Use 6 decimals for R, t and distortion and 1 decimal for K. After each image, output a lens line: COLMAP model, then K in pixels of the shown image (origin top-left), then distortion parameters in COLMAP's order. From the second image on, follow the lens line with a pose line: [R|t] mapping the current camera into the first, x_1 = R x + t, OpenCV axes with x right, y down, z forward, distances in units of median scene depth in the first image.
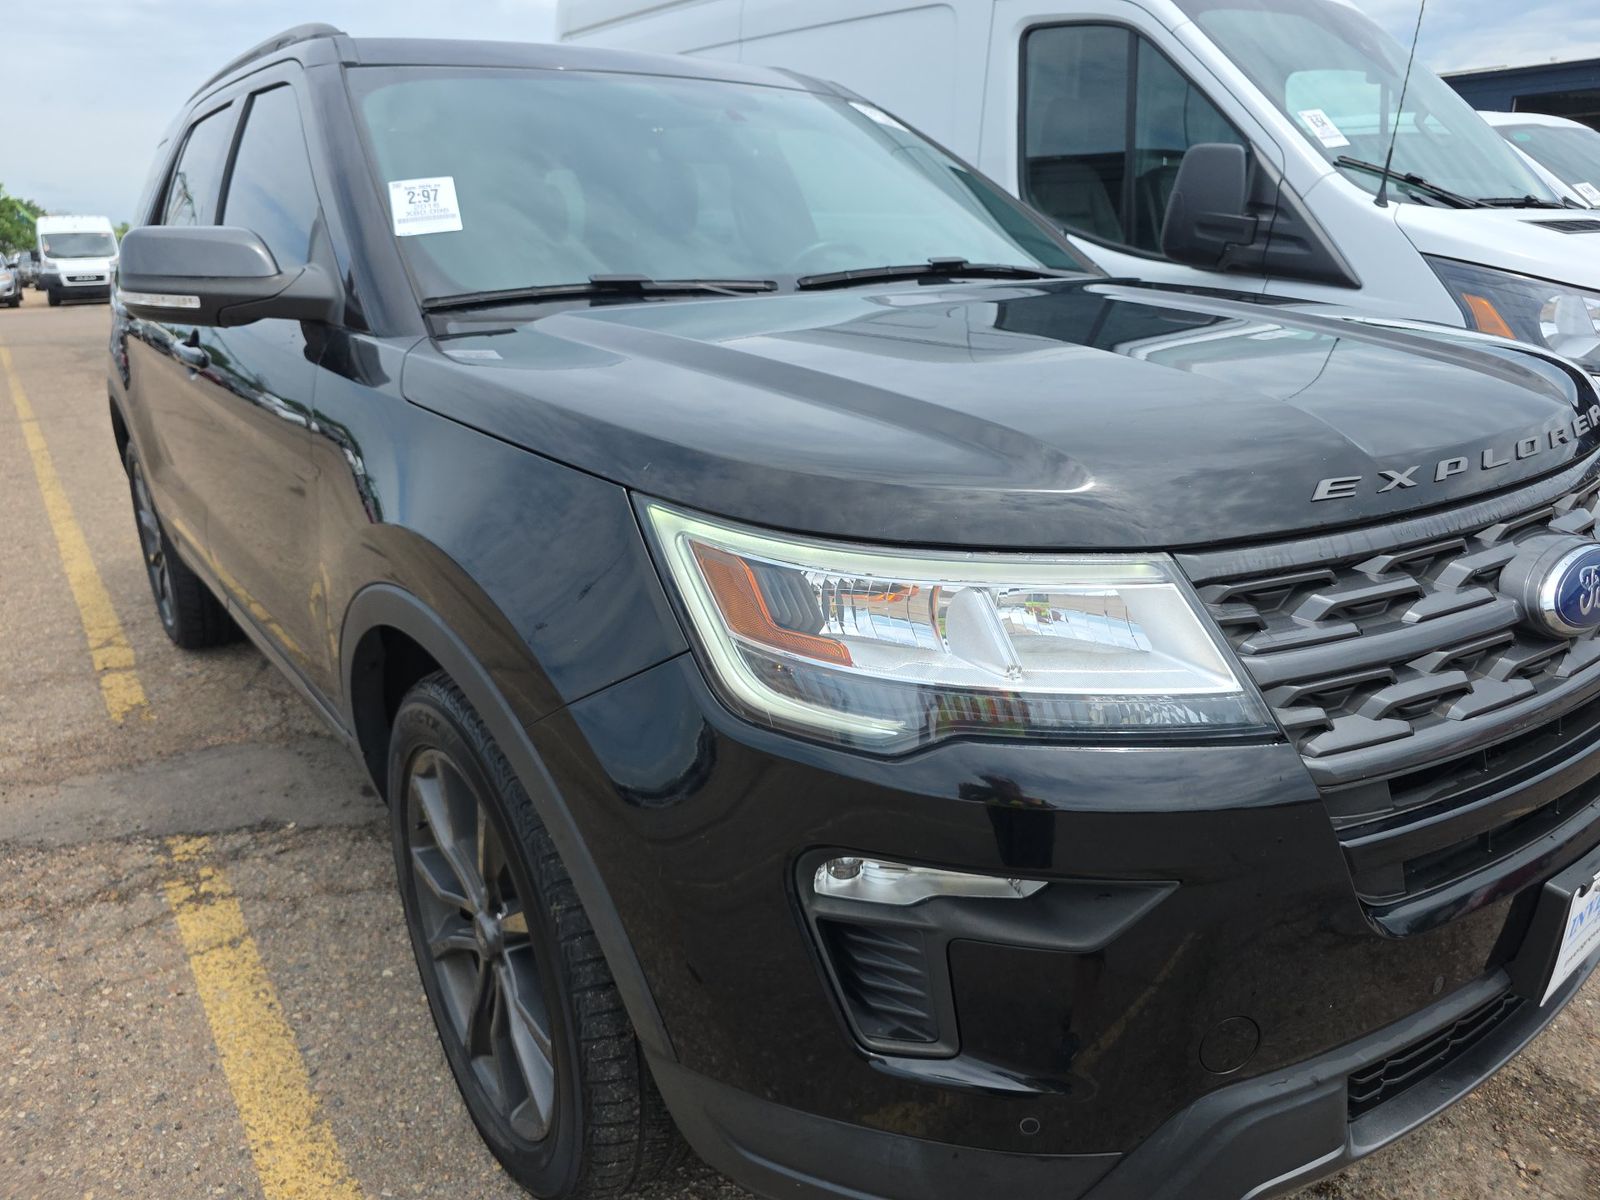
lens RADIAL K [[1070.8, 0, 800.0], [0, 1070.8, 600.0], [0, 0, 1]] dist [0.031294, -0.015911]
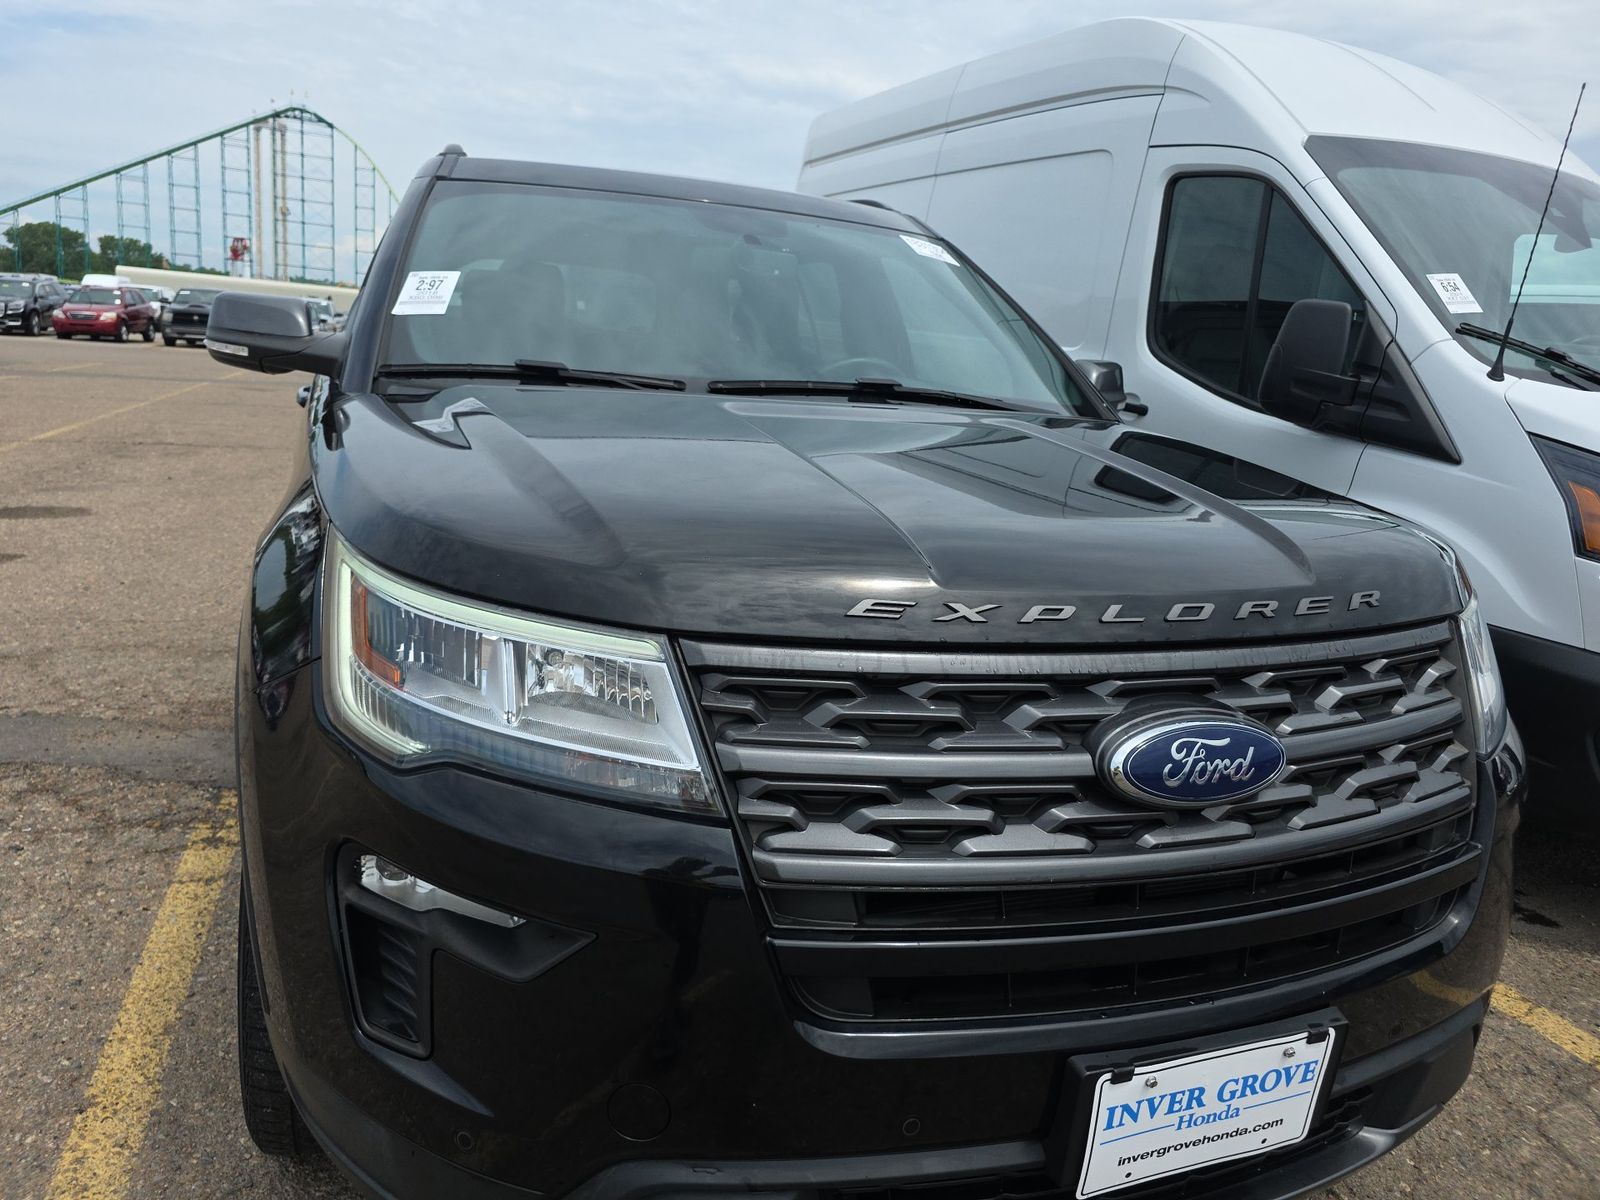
lens RADIAL K [[1057.4, 0, 776.9], [0, 1057.4, 601.6], [0, 0, 1]] dist [0.052213, -0.038296]
pose [[0.953039, 0.153011, -0.261350, 0.325125], [-0.176864, 0.981730, -0.070184, -0.009897], [0.245836, 0.113112, 0.962689, -0.009920]]
